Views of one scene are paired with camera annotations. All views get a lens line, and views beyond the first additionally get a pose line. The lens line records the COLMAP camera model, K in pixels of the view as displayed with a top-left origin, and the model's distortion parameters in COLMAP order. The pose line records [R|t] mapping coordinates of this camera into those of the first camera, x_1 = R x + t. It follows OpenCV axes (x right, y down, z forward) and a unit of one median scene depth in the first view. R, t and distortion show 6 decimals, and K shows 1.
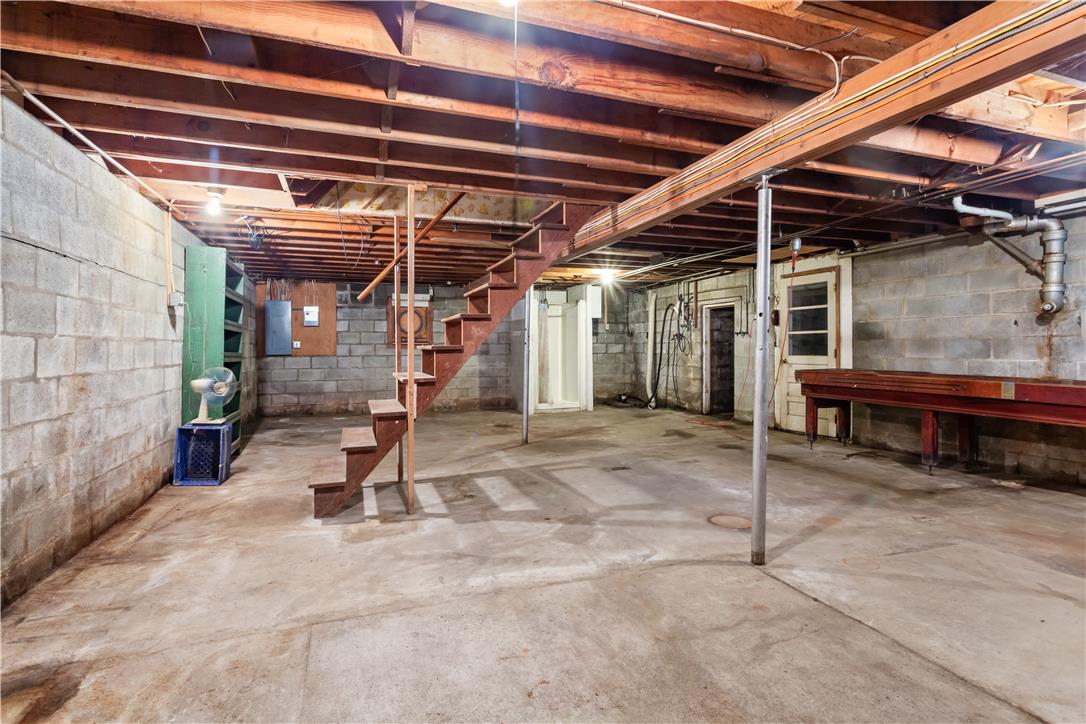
lens RADIAL K [[537.0, 0, 539.2], [0, 537.0, 354.0], [0, 0, 1]] dist [-0.005428, 0.000762]
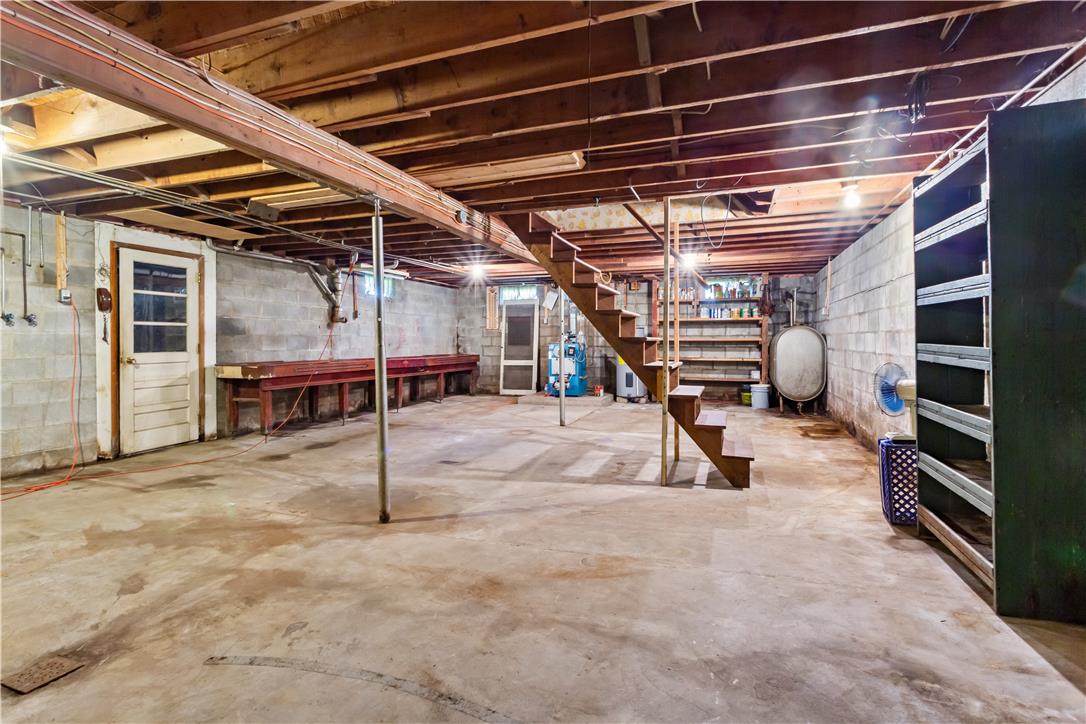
lens RADIAL K [[537.7, 0, 536.7], [0, 537.7, 354.7], [0, 0, 1]] dist [-0.000621, 0.000043]
pose [[-0.778756, -0.010280, 0.627243, -0.528833], [0.013339, 0.999368, 0.032939, -0.014824], [-0.627186, 0.034018, -0.778127, 1.477389]]
